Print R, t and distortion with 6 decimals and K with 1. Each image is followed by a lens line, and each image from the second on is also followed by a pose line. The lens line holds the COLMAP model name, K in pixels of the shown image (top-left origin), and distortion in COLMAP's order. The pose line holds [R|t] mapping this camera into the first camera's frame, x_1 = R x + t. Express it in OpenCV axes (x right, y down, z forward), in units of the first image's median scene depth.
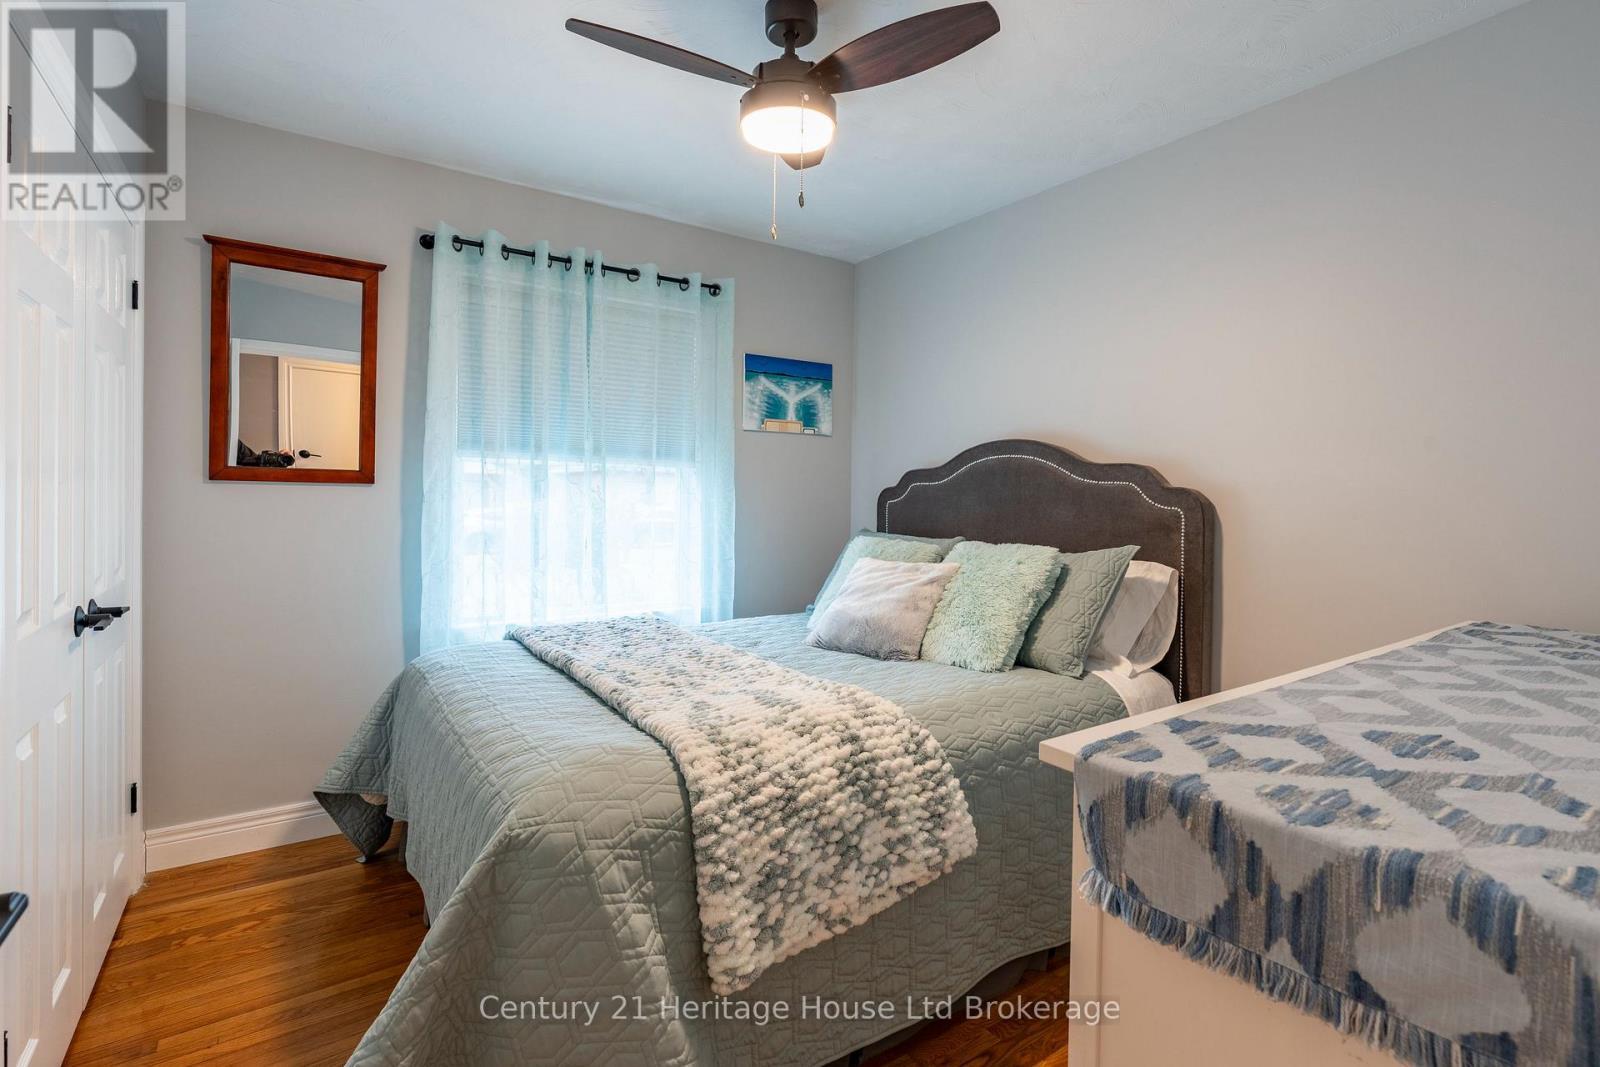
lens RADIAL K [[748.3, 0, 800.3], [0, 748.3, 517.1], [0, 0, 1]] dist [-0.013393, 0.002339]
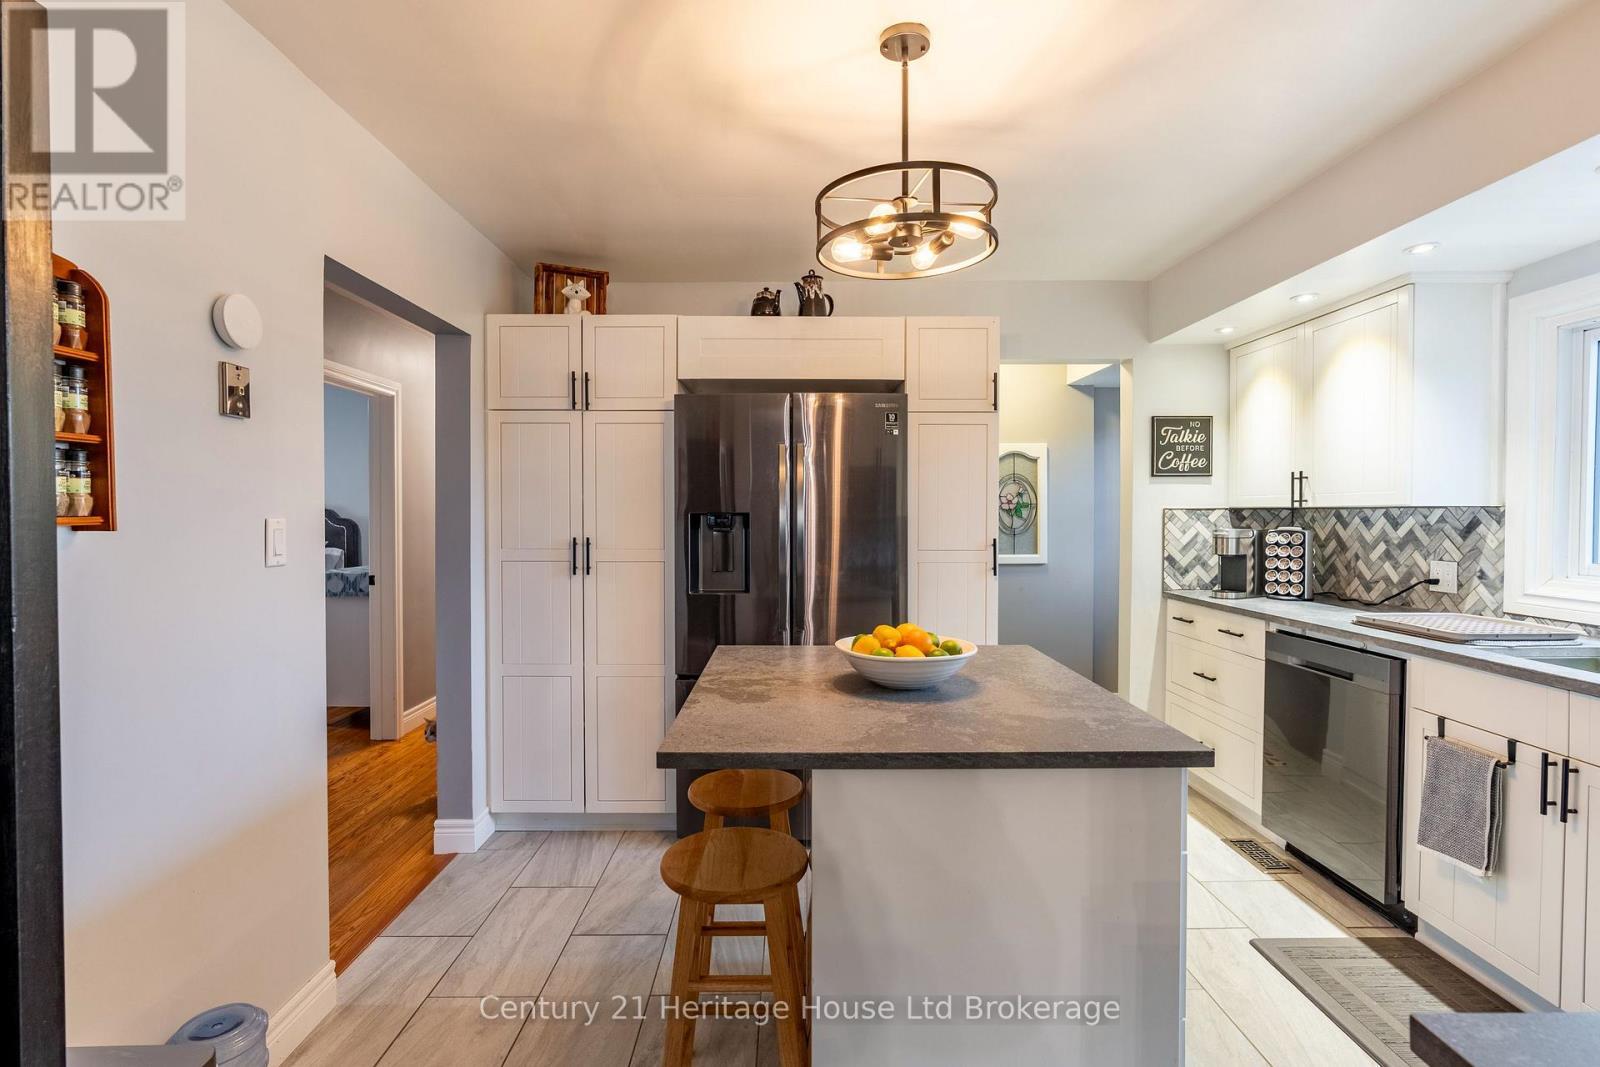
lens RADIAL K [[748.3, 0, 807.6], [0, 748.3, 527.6], [0, 0, 1]] dist [-0.013393, 0.002339]
pose [[0.538955, -0.016816, 0.842167, -2.857807], [0.016443, 0.999820, 0.009441, -0.022787], [-0.842174, 0.008760, 0.539135, -6.229629]]
